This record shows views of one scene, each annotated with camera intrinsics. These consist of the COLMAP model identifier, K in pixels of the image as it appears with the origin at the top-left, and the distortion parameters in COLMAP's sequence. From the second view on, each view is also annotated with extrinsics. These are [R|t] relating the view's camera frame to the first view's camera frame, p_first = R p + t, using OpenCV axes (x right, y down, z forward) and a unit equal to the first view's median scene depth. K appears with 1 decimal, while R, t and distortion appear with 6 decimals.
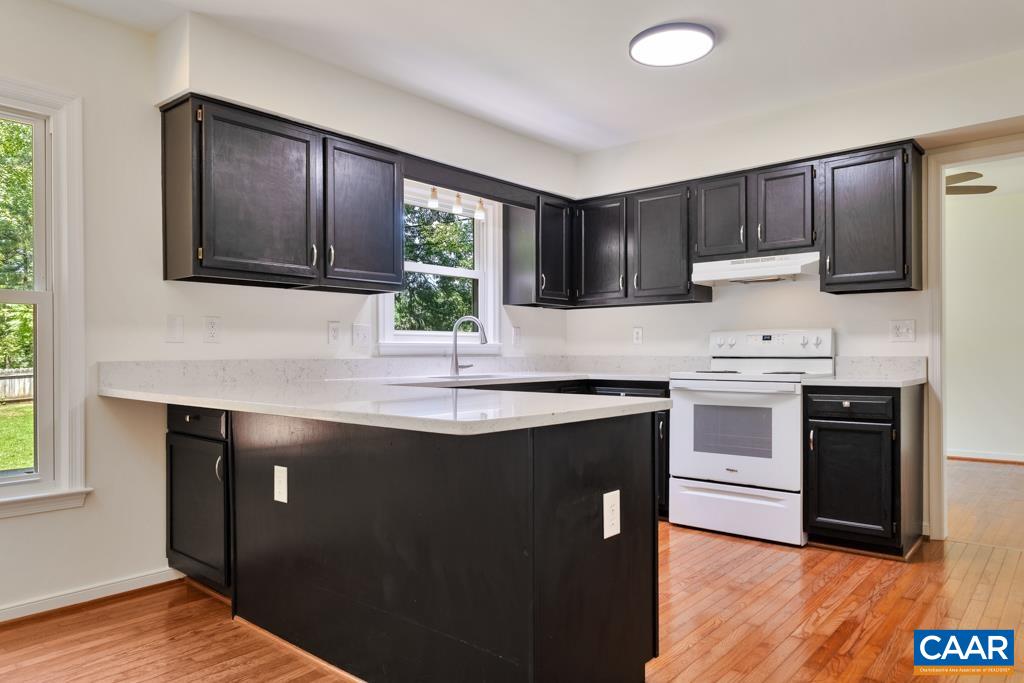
lens RADIAL K [[675.0, 0, 514.0], [0, 675.0, 352.0], [0, 0, 1]] dist [0.001388, 0.001549]
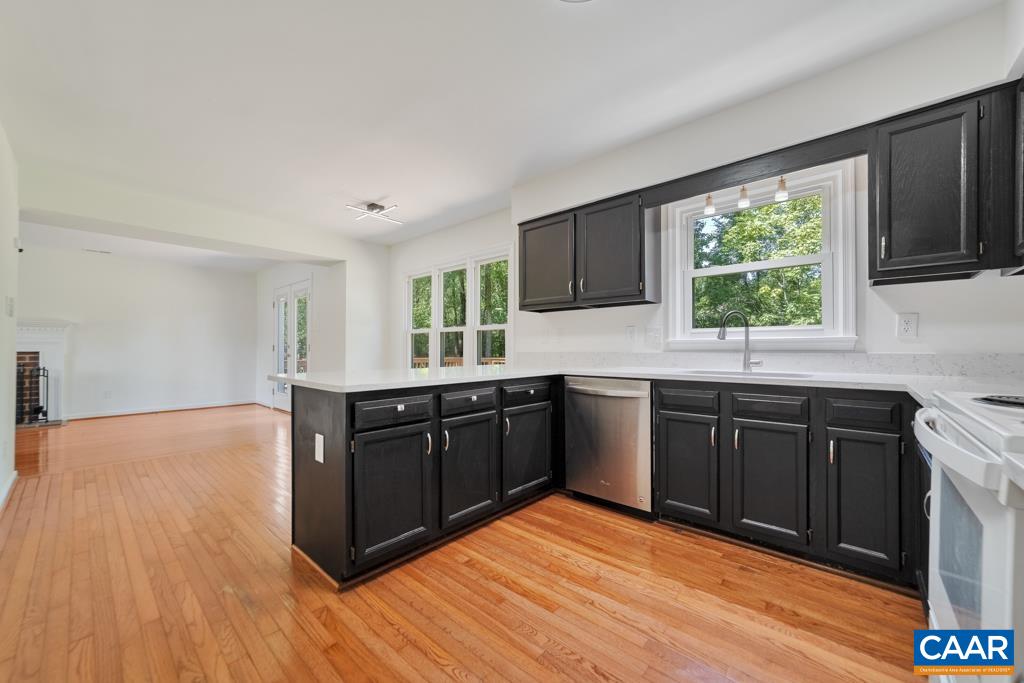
lens RADIAL K [[390.3, 0, 514.4], [0, 390.3, 344.1], [0, 0, 1]] dist [-0.016445, 0.007042]
pose [[-0.016127, -0.007386, -0.999843, 0.541037], [0.001533, 0.999971, -0.007411, -0.001591], [0.999869, -0.001652, -0.016116, 0.745361]]
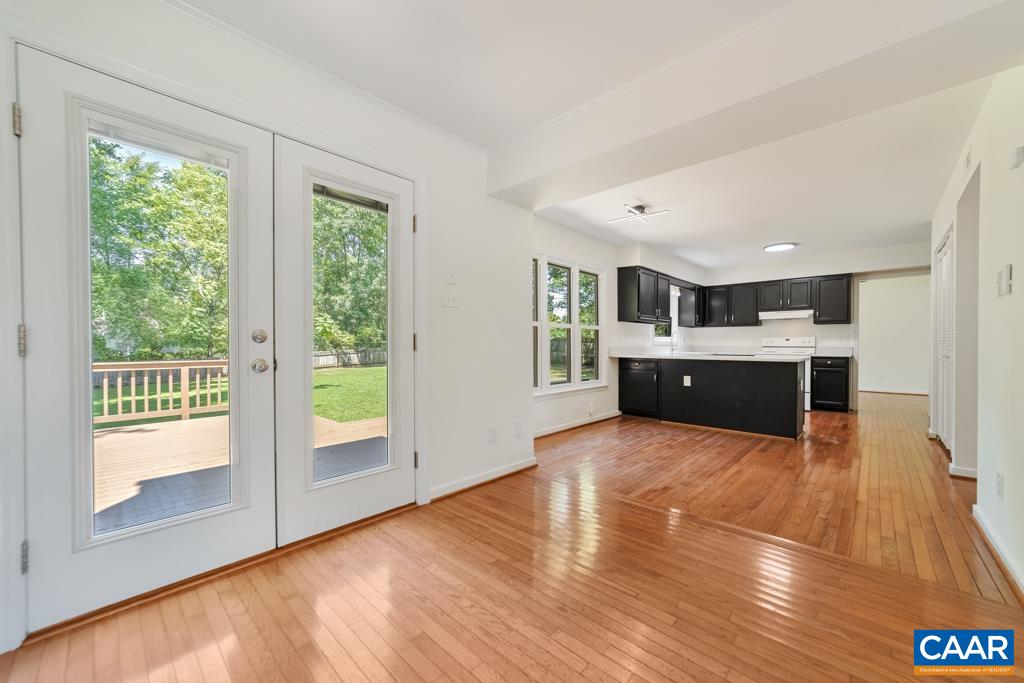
lens RADIAL K [[392.2, 0, 514.0], [0, 392.2, 349.2], [0, 0, 1]] dist [-0.017486, 0.008220]
pose [[0.999107, 0.005847, -0.041855, -0.739380], [-0.005302, 0.999900, 0.013112, 0.002970], [0.041928, -0.012878, 0.999038, -0.696167]]
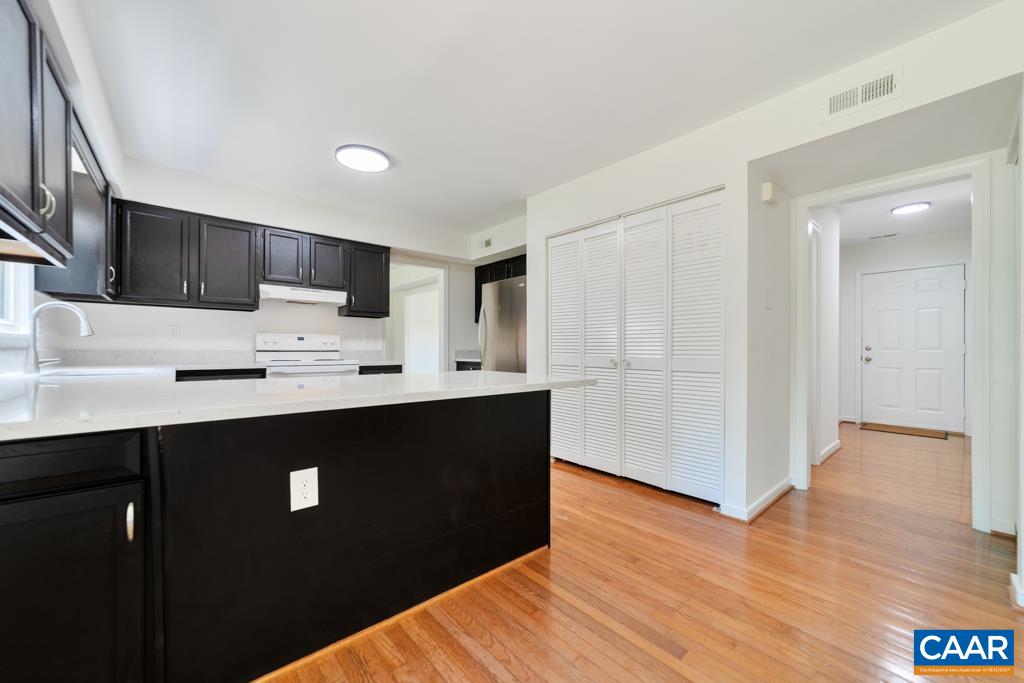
lens RADIAL K [[392.2, 0, 514.0], [0, 392.2, 349.2], [0, 0, 1]] dist [-0.017486, 0.008220]
pose [[0.142409, 0.003463, 0.989802, -0.519455], [-0.005025, 0.999984, -0.002776, 0.004533], [-0.989795, -0.004579, 0.142424, 0.405639]]
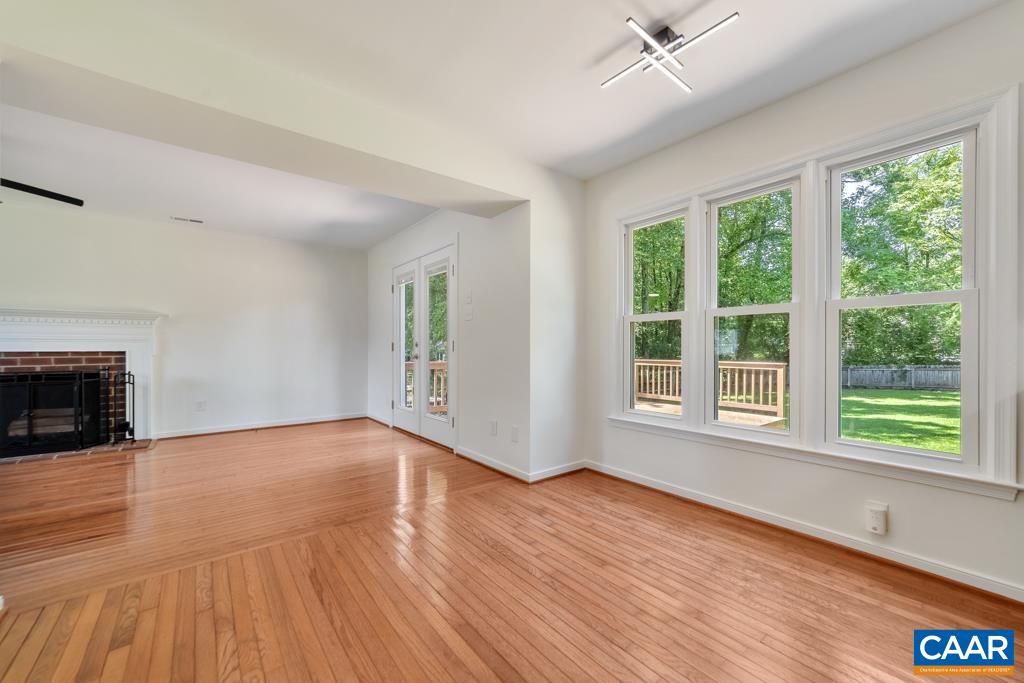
lens RADIAL K [[401.8, 0, 512.0], [0, 401.8, 341.5], [0, 0, 1]] dist [-0.007859, 0.000299]
pose [[-0.197715, -0.012352, -0.980182, 0.053273], [0.002950, 0.999909, -0.013196, 0.002843], [0.980255, -0.005501, -0.197660, 0.290059]]
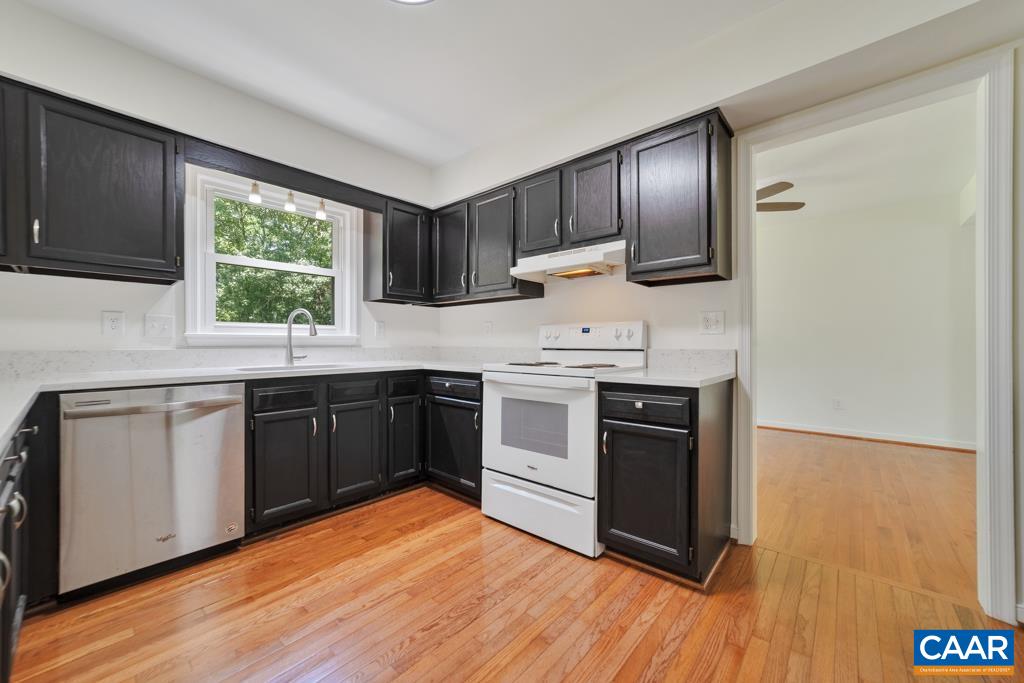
lens RADIAL K [[390.3, 0, 514.4], [0, 390.3, 344.1], [0, 0, 1]] dist [-0.016445, 0.007042]
pose [[0.999950, 0.002587, -0.009670, 0.299503], [-0.002566, 0.999994, 0.002192, -0.001251], [0.009676, -0.002167, 0.999951, 0.443900]]
